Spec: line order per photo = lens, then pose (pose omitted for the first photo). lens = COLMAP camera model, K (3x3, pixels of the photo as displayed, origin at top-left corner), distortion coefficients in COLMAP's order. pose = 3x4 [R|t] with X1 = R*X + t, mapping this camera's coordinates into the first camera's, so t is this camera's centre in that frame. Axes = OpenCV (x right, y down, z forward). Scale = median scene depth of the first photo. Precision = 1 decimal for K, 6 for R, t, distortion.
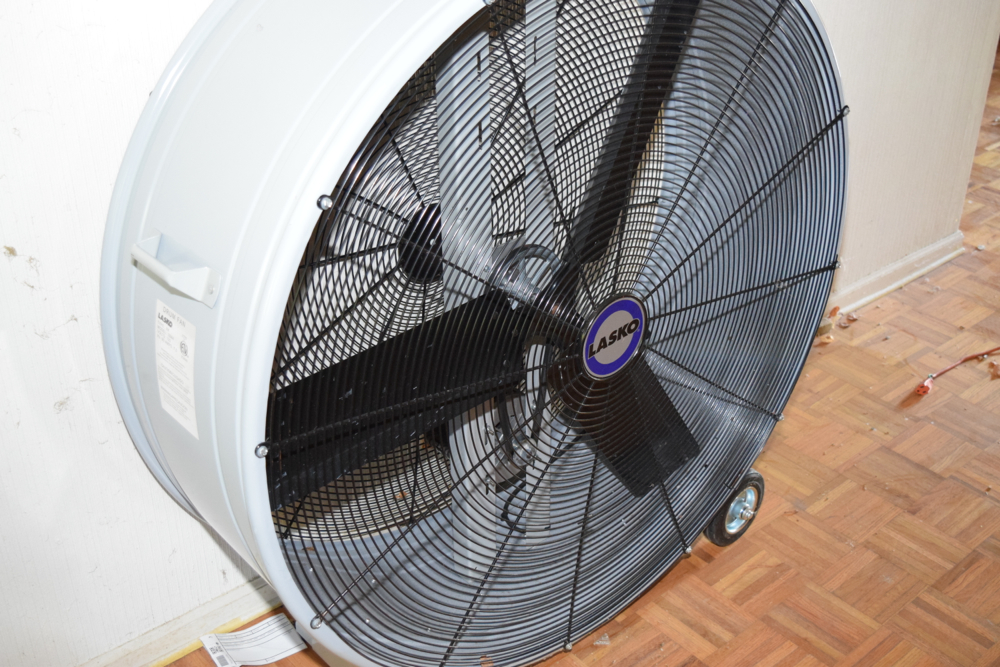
lens RADIAL K [[1157.2, 0, 504.4], [0, 1157.2, 330.2], [0, 0, 1]] dist [-0.068179, 0.000000]
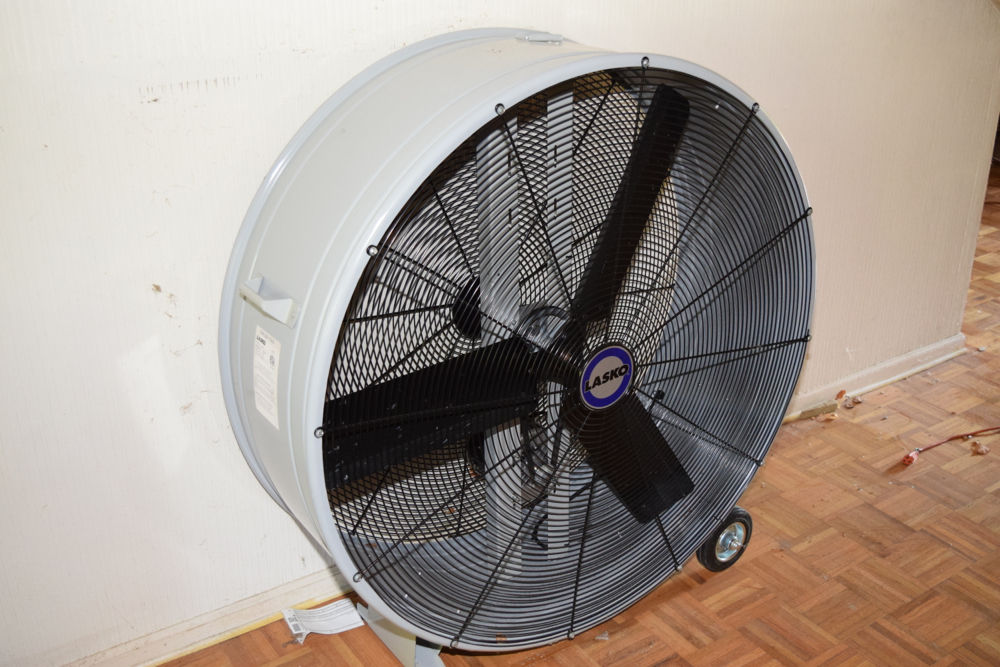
lens RADIAL K [[1053.3, 0, 500.6], [0, 1053.3, 330.4], [0, 0, 1]] dist [-0.076860, 0.000000]
pose [[0.992890, 0.039642, -0.112236, 0.090121], [-0.051019, 0.993640, -0.100379, 0.065298], [0.107543, 0.105392, 0.988599, -0.141271]]
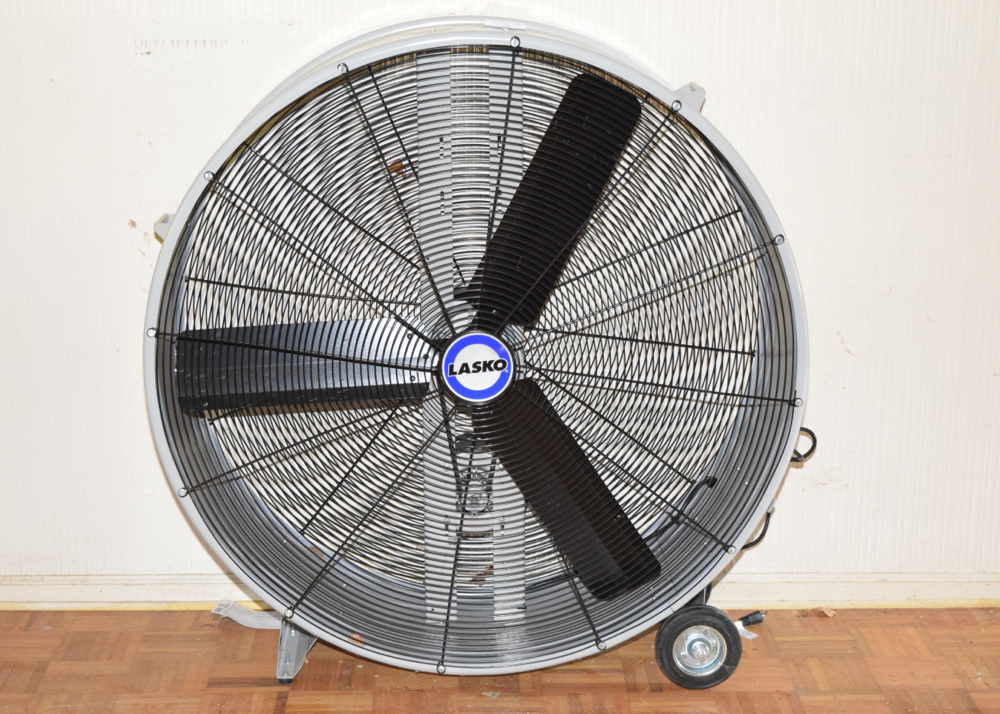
lens RADIAL K [[1963.8, 0, 440.7], [0, 1963.8, 340.8], [0, 0, 1]] dist [0.003859, 0.000000]
pose [[0.761871, 0.145617, -0.631149, 1.157679], [-0.317318, 0.933374, -0.167695, 0.287652], [0.564679, 0.328037, 0.757317, -0.508658]]
